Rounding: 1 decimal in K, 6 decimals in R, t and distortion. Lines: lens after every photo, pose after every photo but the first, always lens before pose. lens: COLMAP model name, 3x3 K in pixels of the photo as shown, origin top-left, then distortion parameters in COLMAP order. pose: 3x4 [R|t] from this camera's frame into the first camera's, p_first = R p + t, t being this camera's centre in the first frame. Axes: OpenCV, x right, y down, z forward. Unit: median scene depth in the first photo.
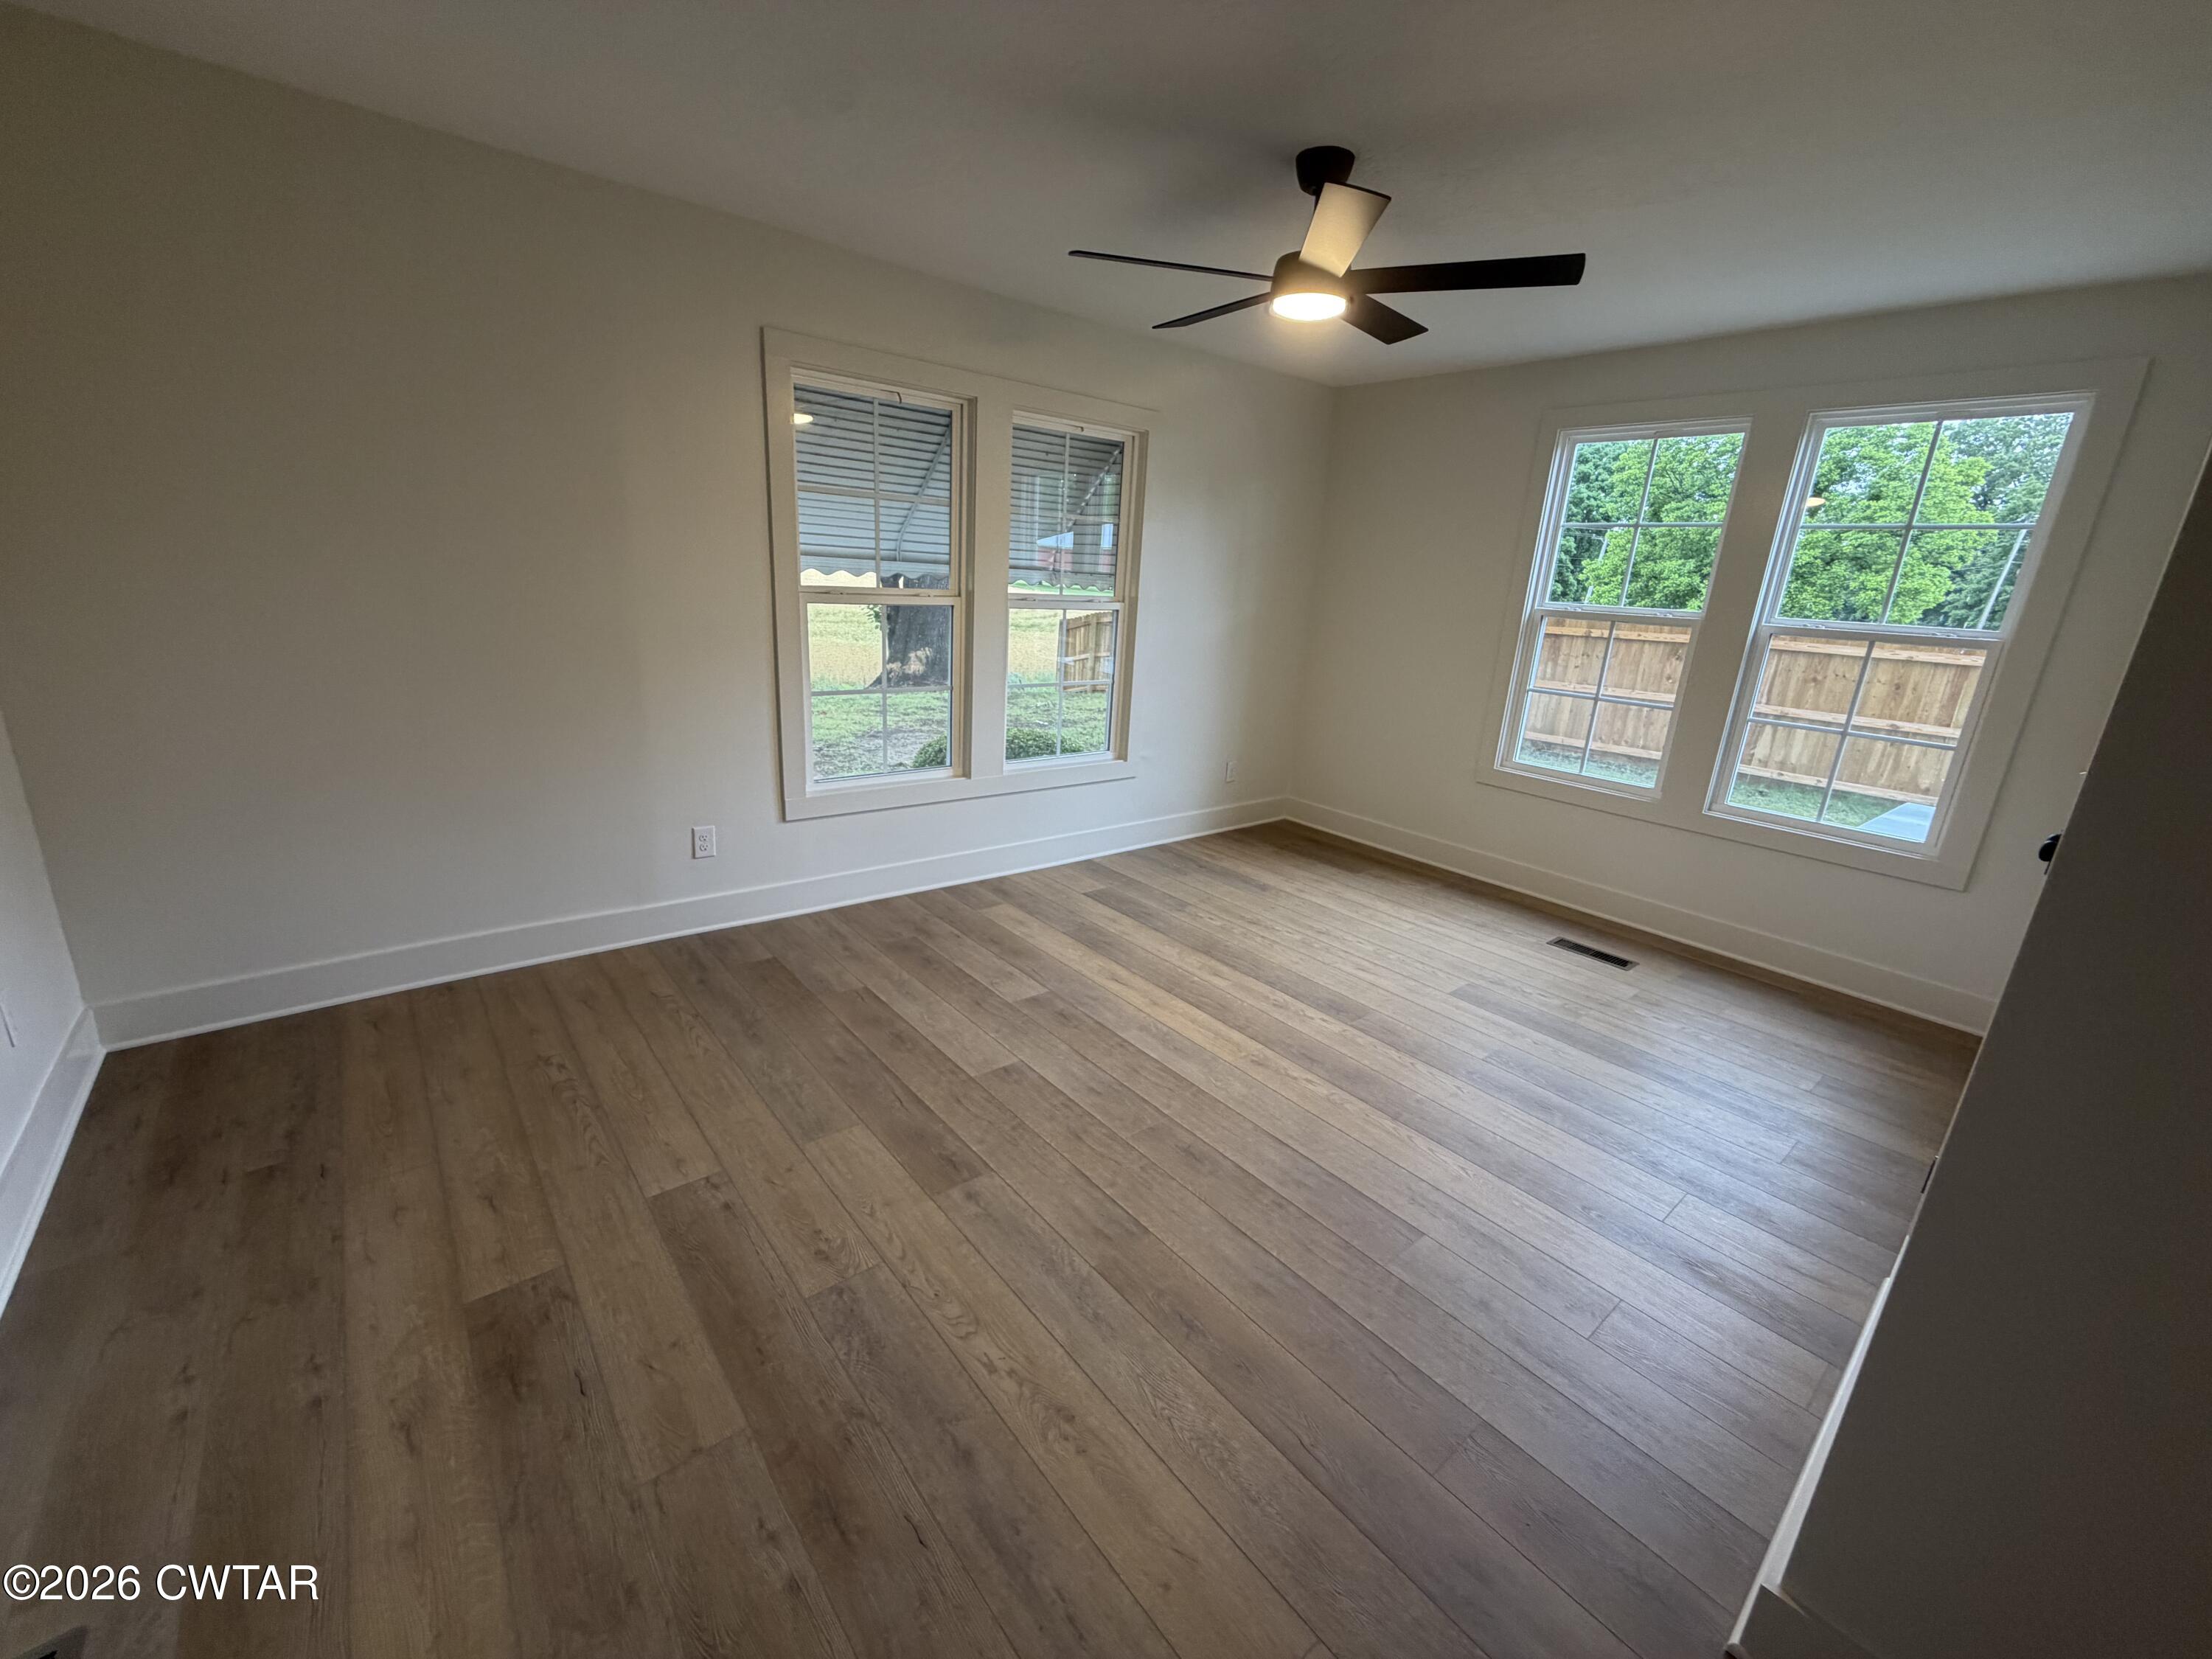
lens RADIAL K [[877.1, 0, 1098.1], [0, 877.1, 828.0], [0, 0, 1]] dist [-0.001737, 0.000556]
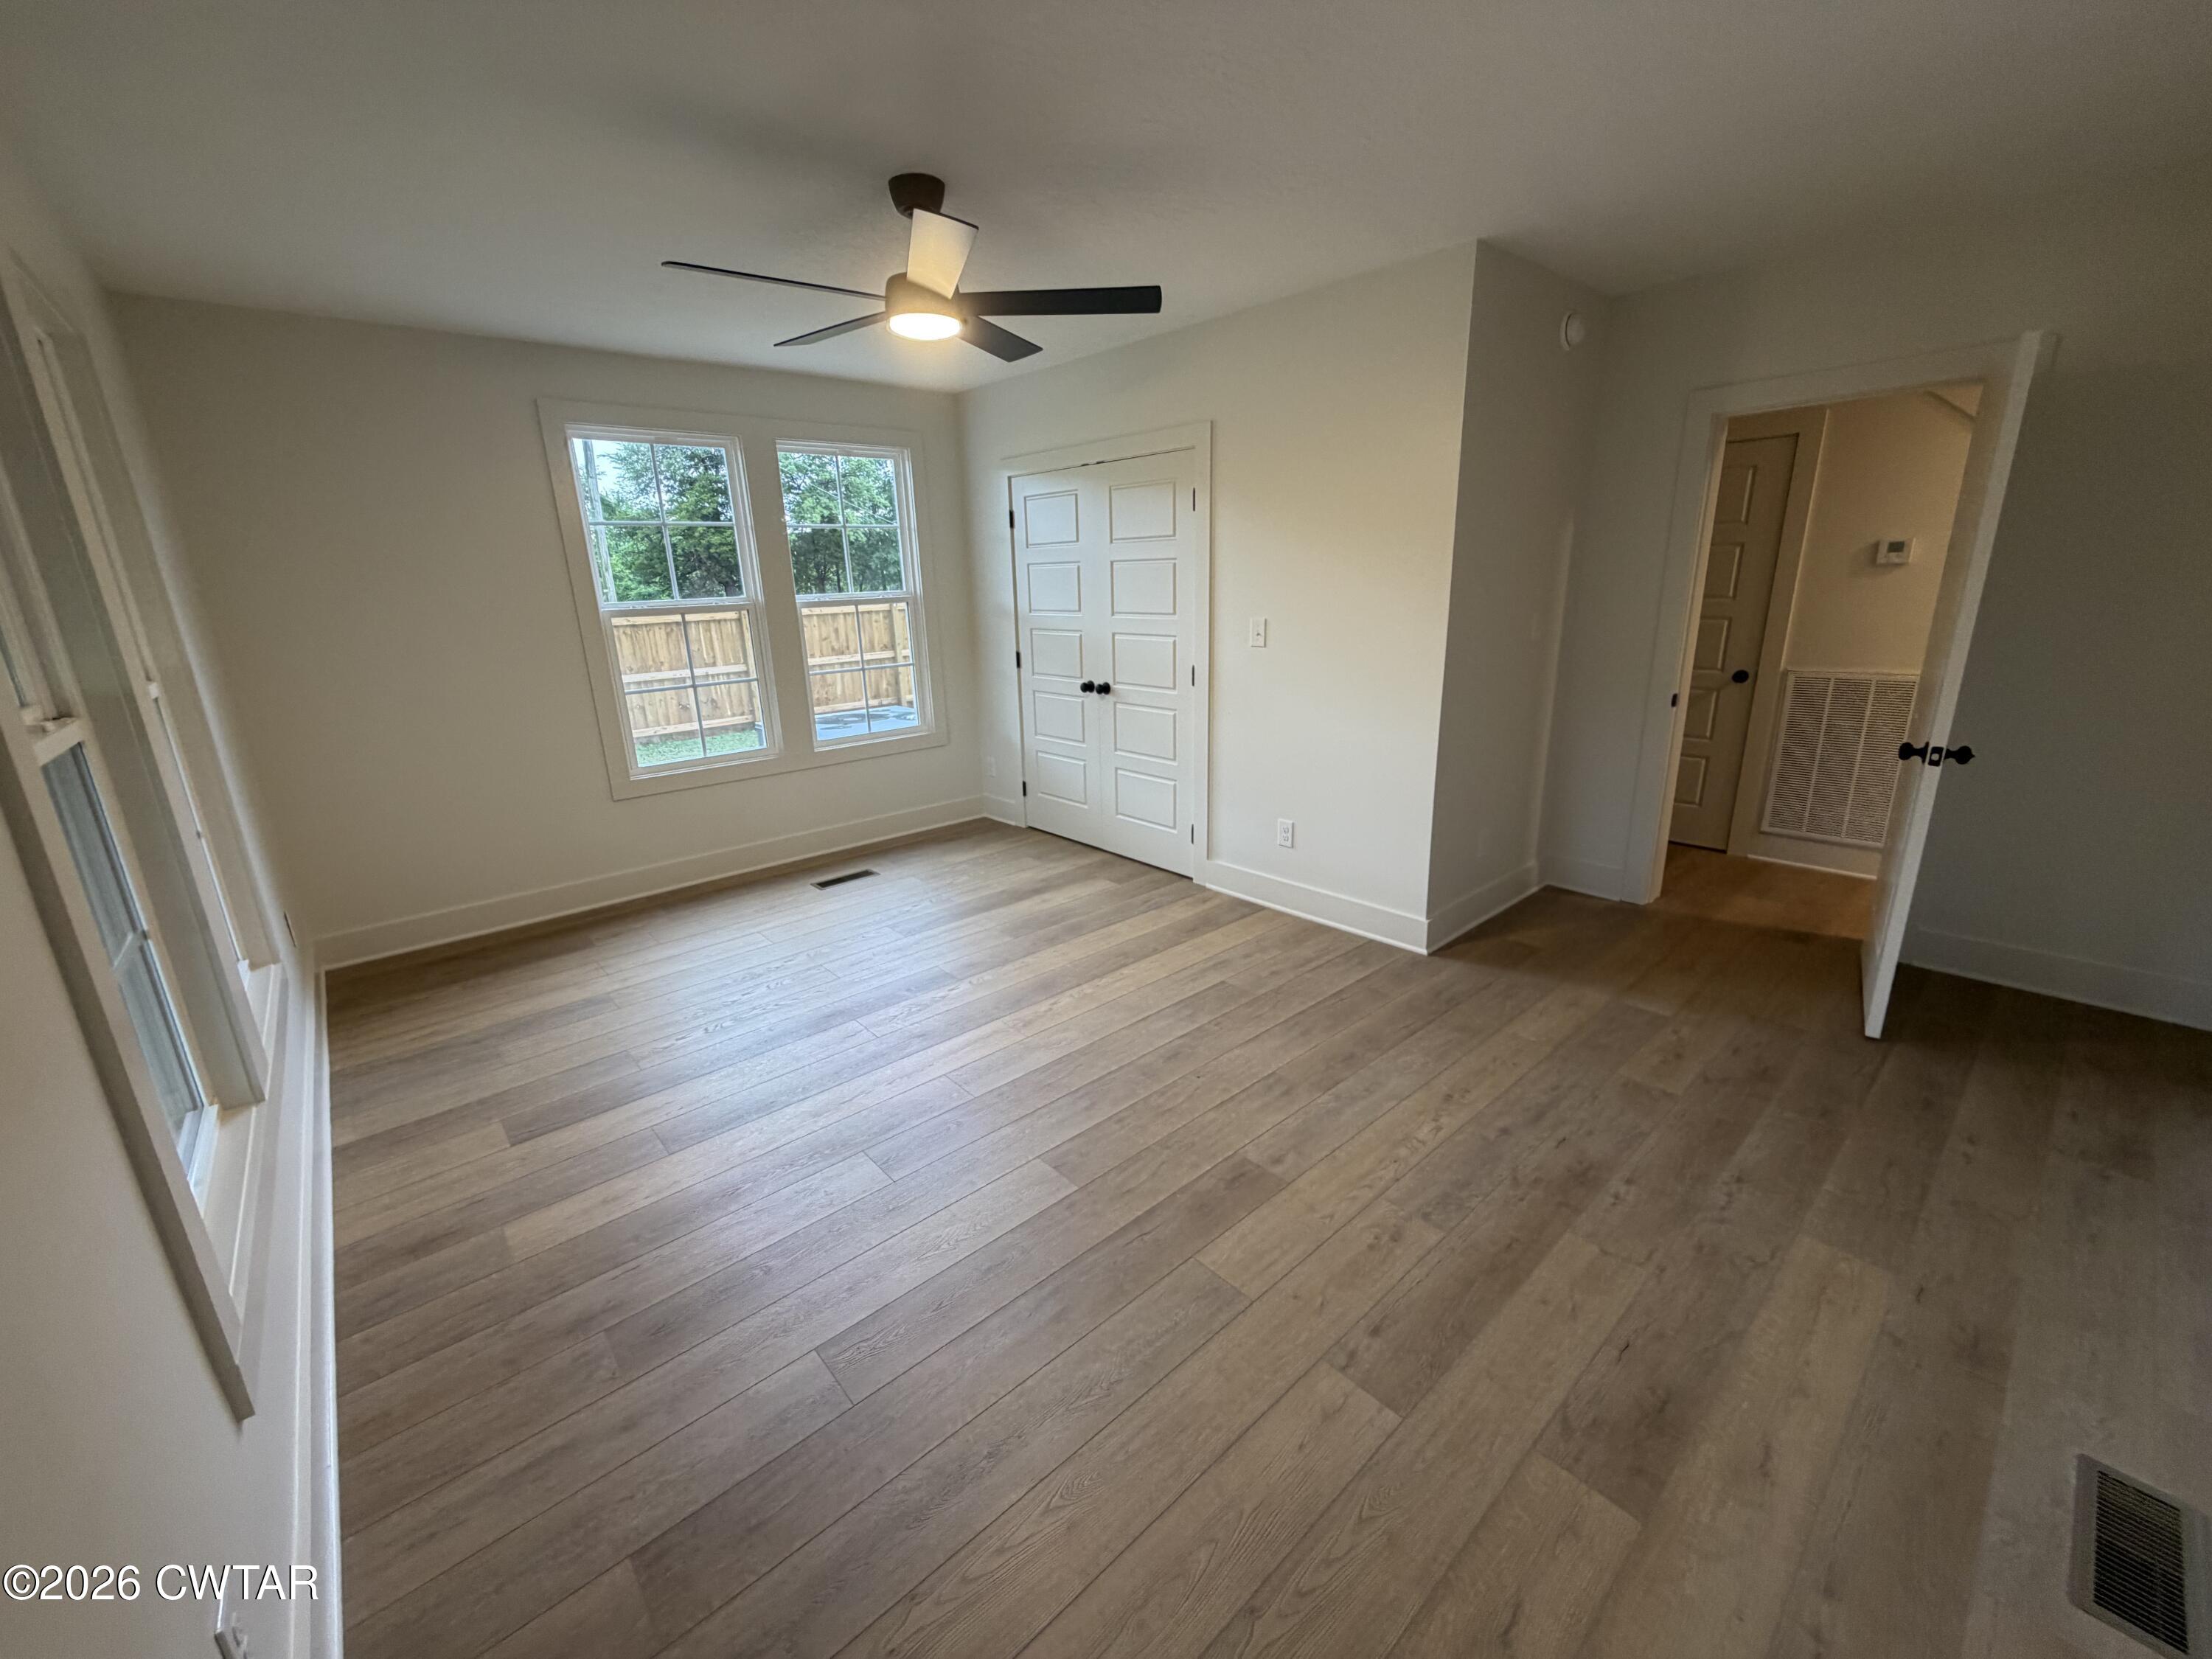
lens RADIAL K [[877.1, 0, 1098.1], [0, 877.1, 828.0], [0, 0, 1]] dist [-0.001737, 0.000556]
pose [[-0.026268, -0.334210, 0.942133, -0.904997], [0.310959, 0.892969, 0.325440, -0.330434], [-0.950060, 0.301513, 0.080468, 0.875128]]
